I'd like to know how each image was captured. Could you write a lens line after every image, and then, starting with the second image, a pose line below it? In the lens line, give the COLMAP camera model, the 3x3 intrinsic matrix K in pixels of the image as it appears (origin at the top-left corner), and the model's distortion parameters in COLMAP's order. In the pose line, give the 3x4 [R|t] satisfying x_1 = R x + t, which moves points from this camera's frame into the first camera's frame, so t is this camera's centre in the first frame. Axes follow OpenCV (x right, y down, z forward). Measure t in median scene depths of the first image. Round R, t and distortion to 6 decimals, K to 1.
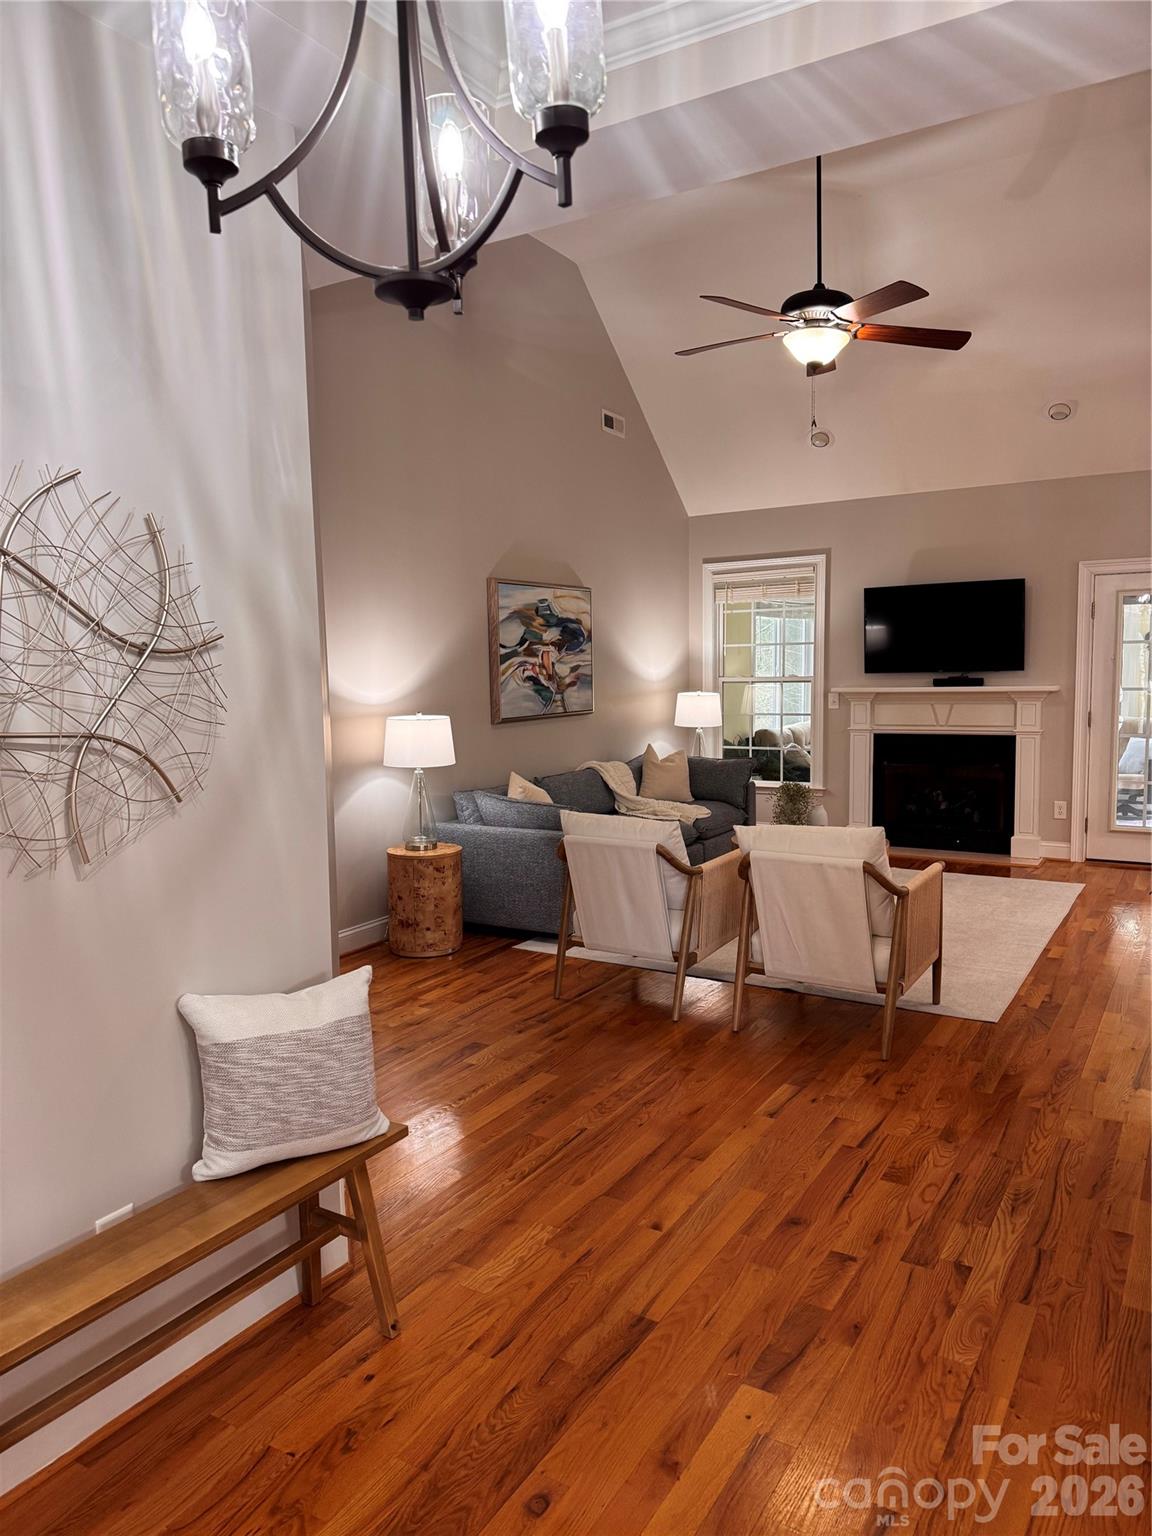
lens RADIAL K [[1060.2, 0, 580.9], [0, 1060.2, 766.0], [0, 0, 1]] dist [0.074792, -0.011347]
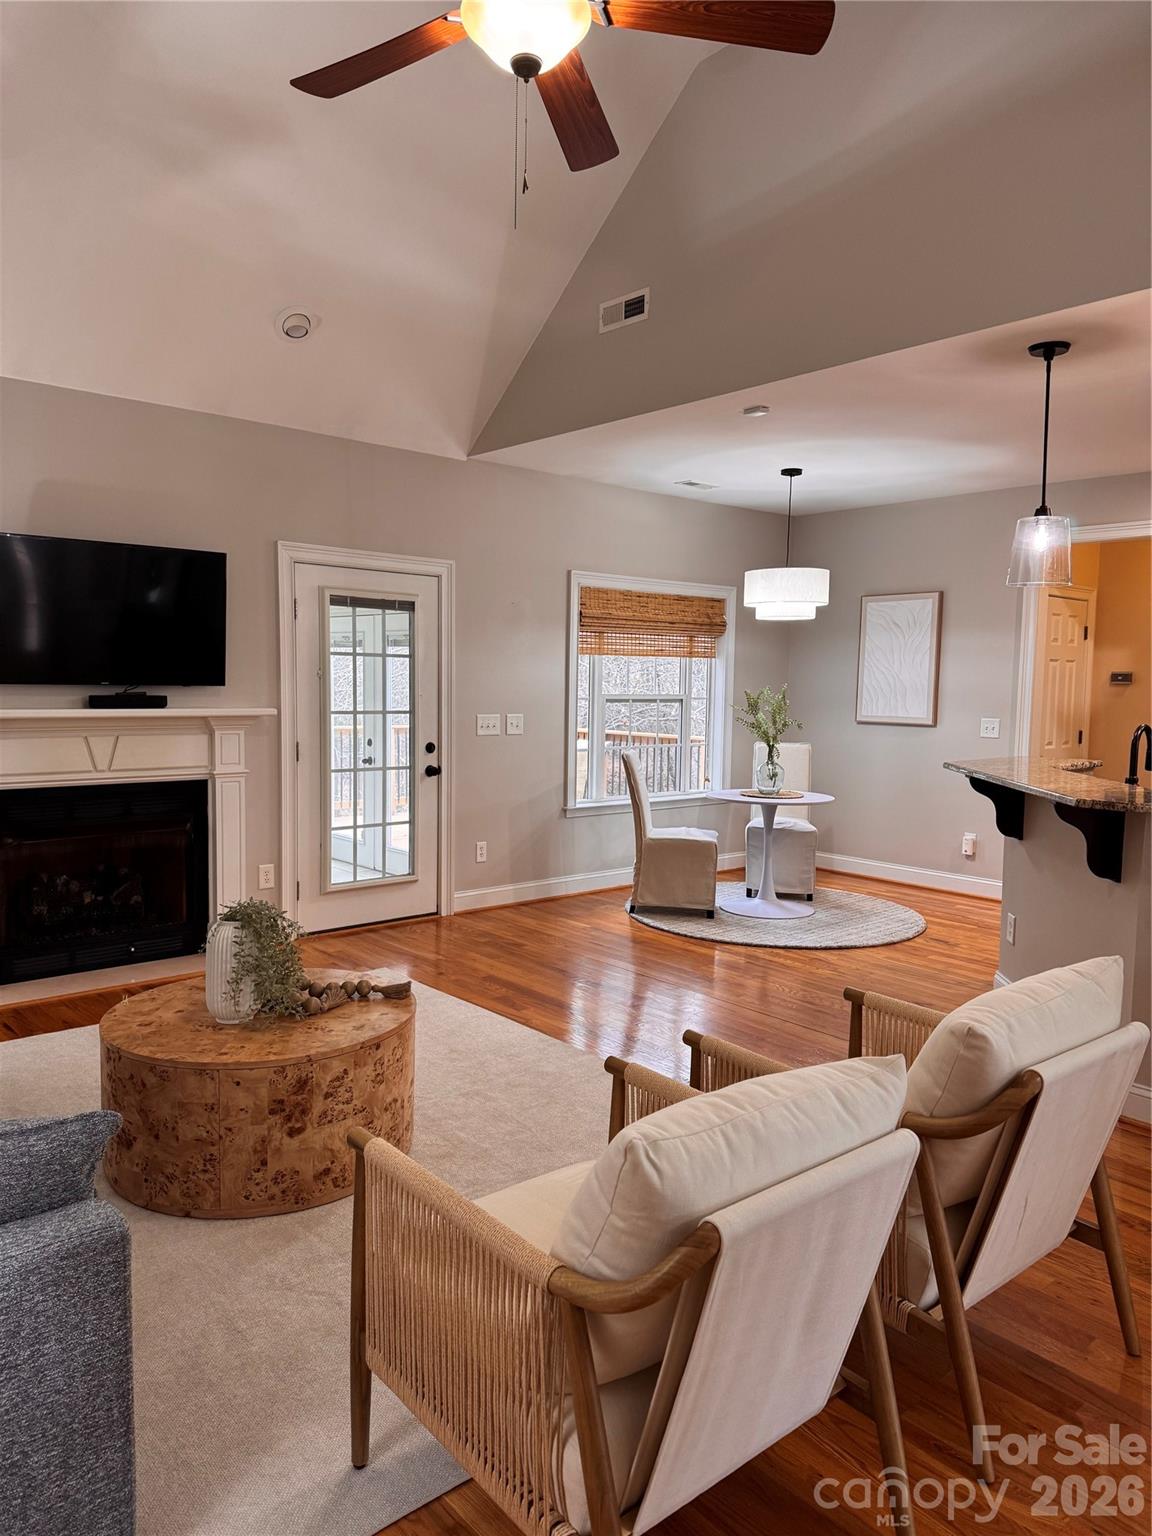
lens RADIAL K [[1060.2, 0, 566.0], [0, 1060.2, 778.2], [0, 0, 1]] dist [0.074792, -0.011347]
pose [[0.309524, -0.061610, 0.948894, -0.193657], [0.070726, 0.996626, 0.041639, -0.044626], [-0.948258, 0.054223, 0.312837, 0.608399]]
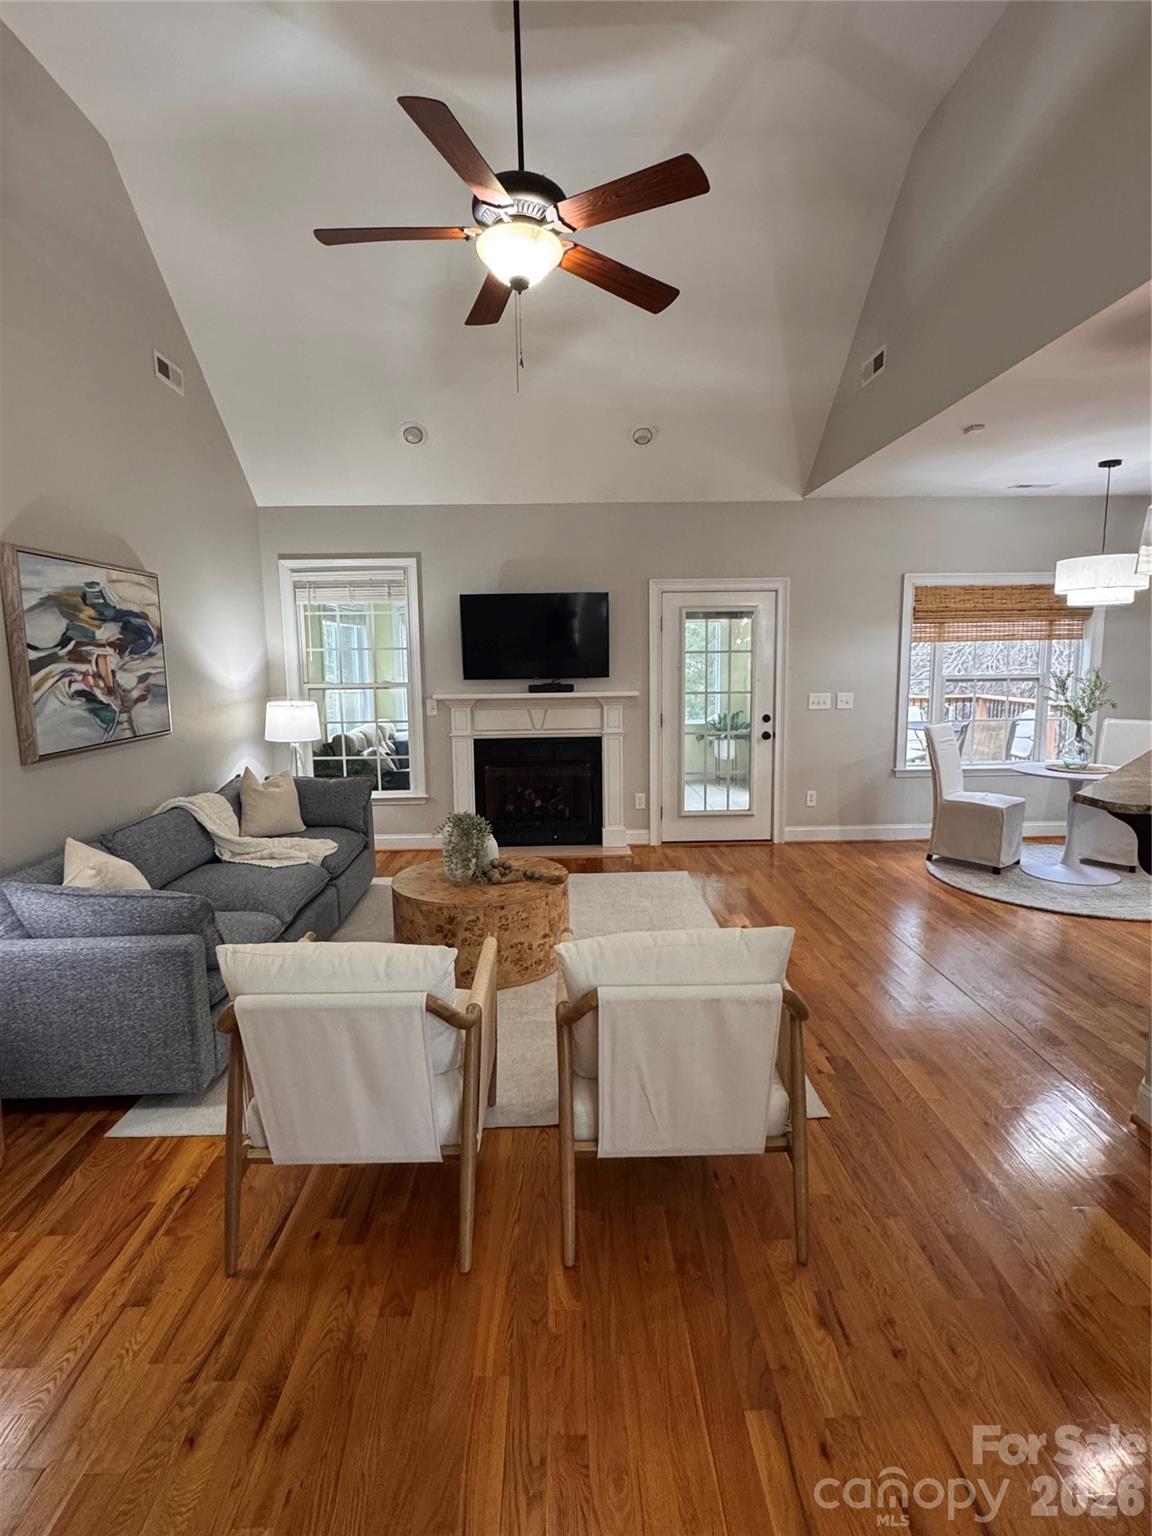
lens RADIAL K [[786.3, 0, 578.9], [0, 786.3, 765.6], [0, 0, 1]] dist [-0.004791, -0.002473]
pose [[0.844850, -0.066988, 0.530793, -0.045264], [0.050220, 0.997679, 0.045977, -0.039665], [-0.532641, -0.012188, 0.846253, 0.360161]]
